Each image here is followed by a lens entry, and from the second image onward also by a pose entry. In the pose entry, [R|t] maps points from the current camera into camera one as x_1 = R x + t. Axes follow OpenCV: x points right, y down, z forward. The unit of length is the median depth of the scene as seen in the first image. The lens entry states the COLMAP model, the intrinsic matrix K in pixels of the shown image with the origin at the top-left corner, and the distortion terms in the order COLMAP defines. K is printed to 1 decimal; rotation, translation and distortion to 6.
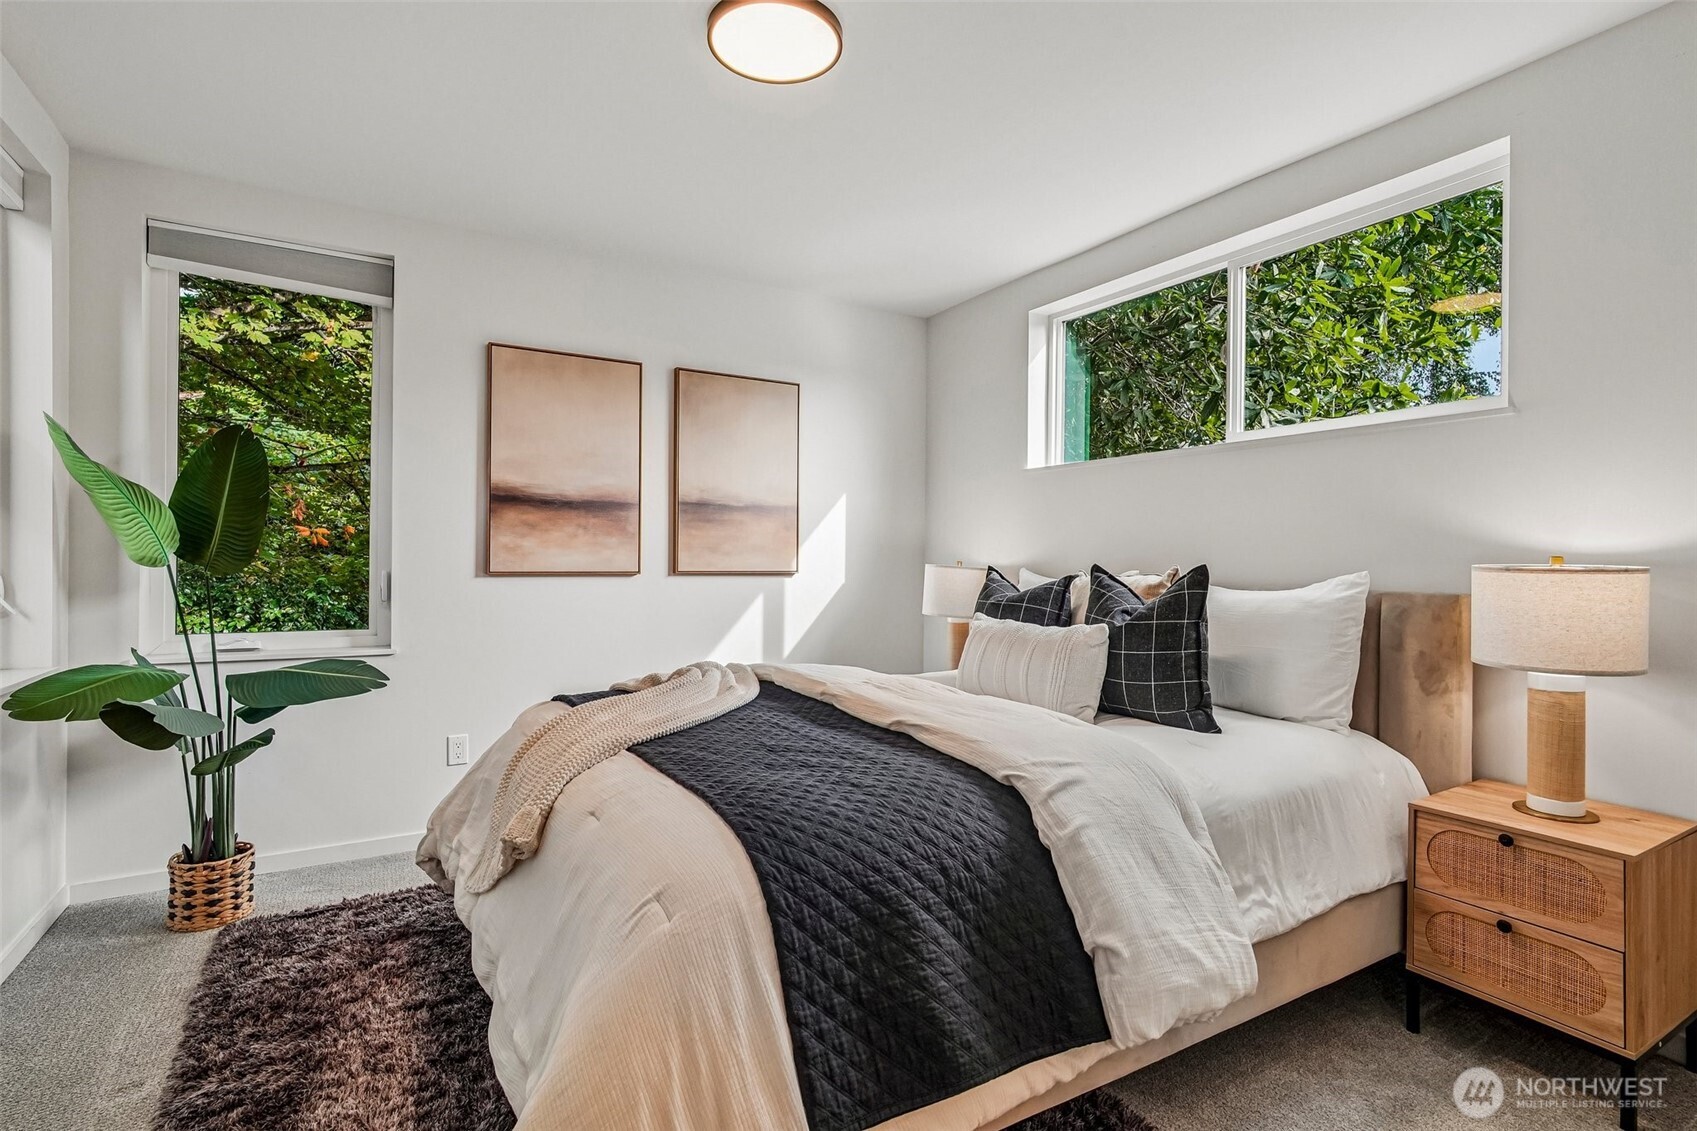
lens RADIAL K [[809.3, 0, 847.5], [0, 809.3, 556.2], [0, 0, 1]] dist [-0.001416, 0.000854]
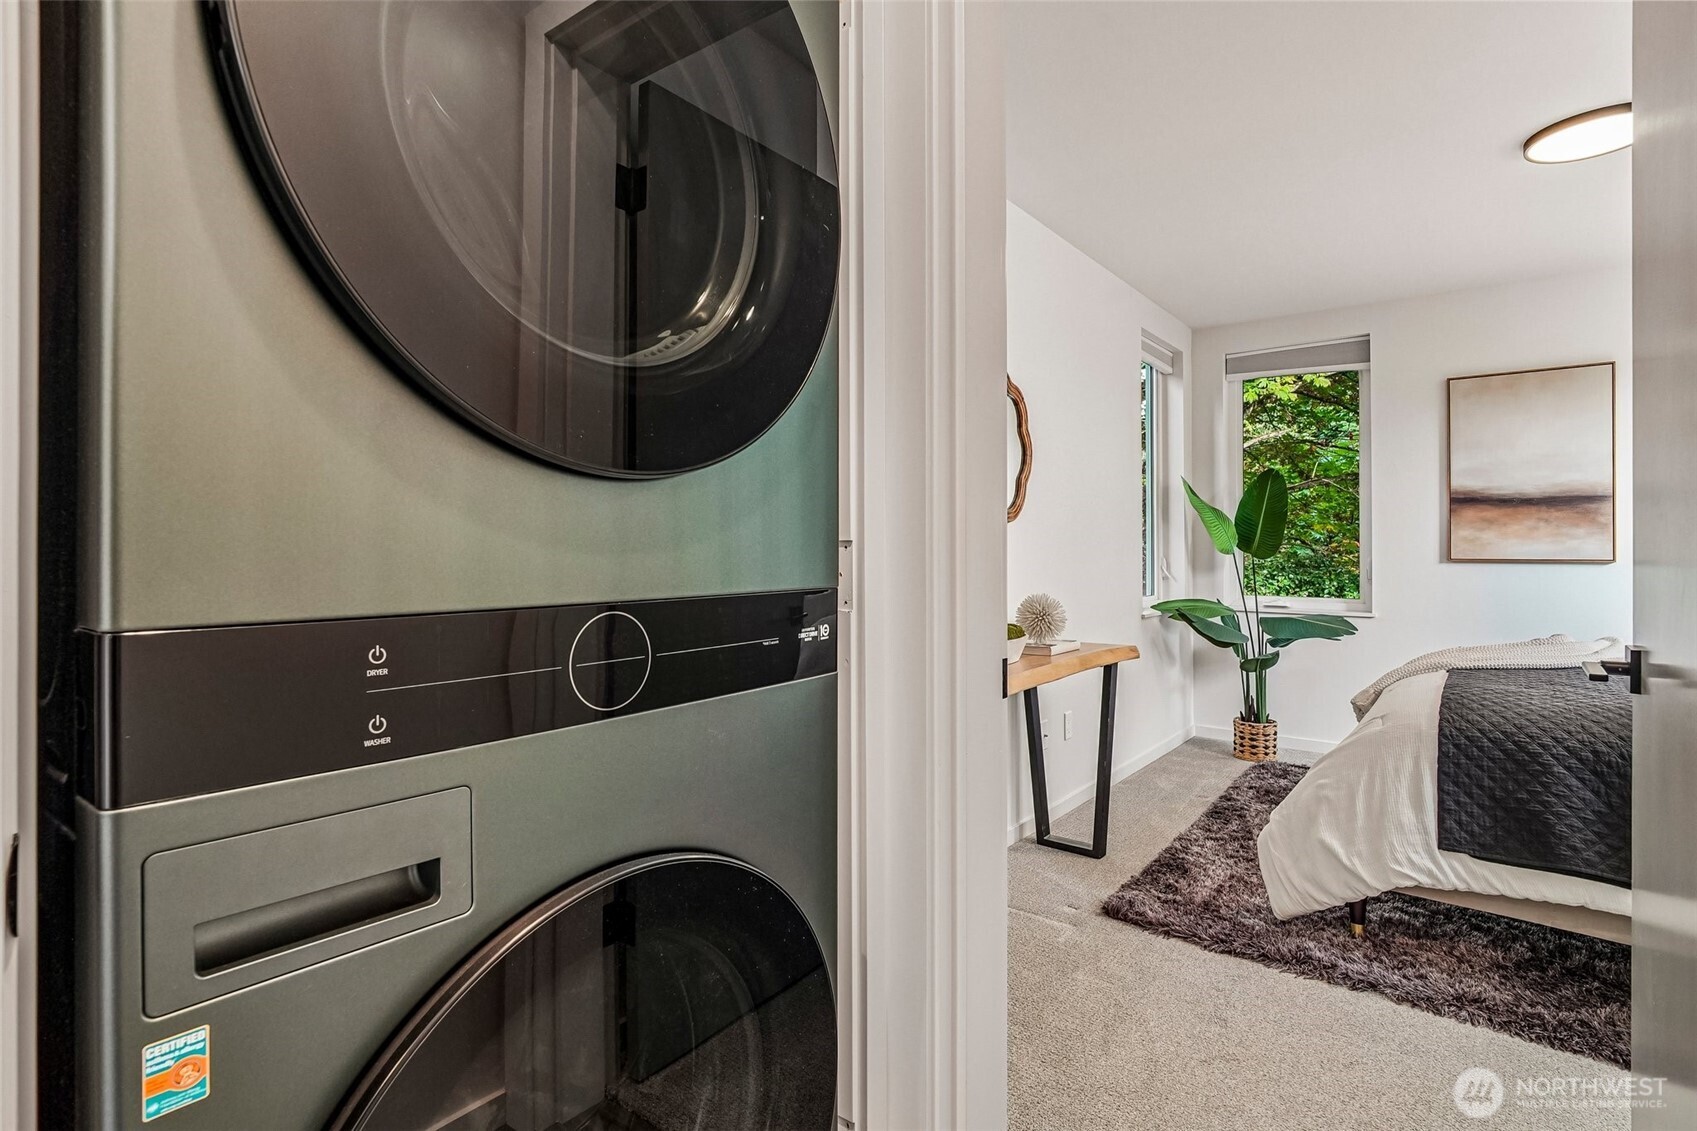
lens RADIAL K [[809.3, 0, 847.5], [0, 809.3, 556.2], [0, 0, 1]] dist [-0.001416, 0.000854]
pose [[0.350630, 0.001834, -0.936512, 0.468574], [0.006712, 0.999967, 0.004471, 0.003249], [0.936490, -0.007854, 0.350606, -0.371383]]
